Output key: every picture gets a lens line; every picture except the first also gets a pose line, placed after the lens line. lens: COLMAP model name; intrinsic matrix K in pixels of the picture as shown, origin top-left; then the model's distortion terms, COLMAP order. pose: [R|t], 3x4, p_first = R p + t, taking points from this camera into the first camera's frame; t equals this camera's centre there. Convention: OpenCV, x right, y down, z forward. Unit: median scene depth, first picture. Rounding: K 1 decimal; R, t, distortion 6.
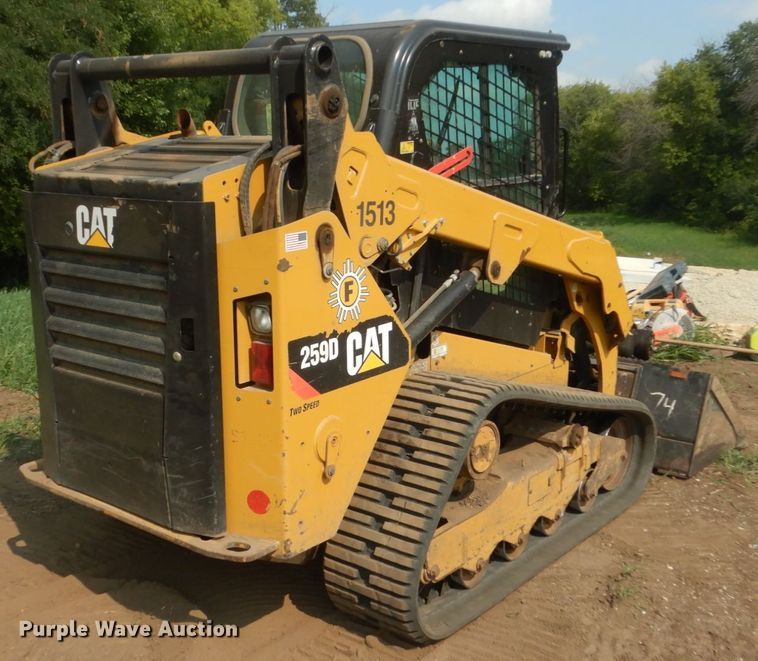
lens RADIAL K [[1114.5, 0, 379.0], [0, 1114.5, 330.5], [0, 0, 1]] dist [-0.012009, 0.052188]
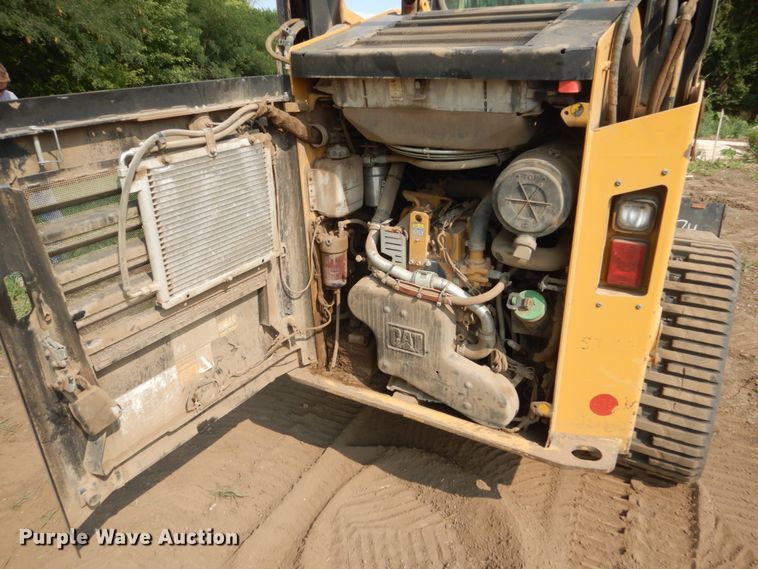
lens RADIAL K [[575.1, 0, 379.0], [0, 575.1, 284.5], [0, 0, 1]] dist [-0.005158, -0.002954]
pose [[0.981613, -0.101343, 0.161760, -0.334479], [0.065640, 0.974957, 0.212487, -0.058000], [-0.179243, -0.197962, 0.963682, 0.529874]]
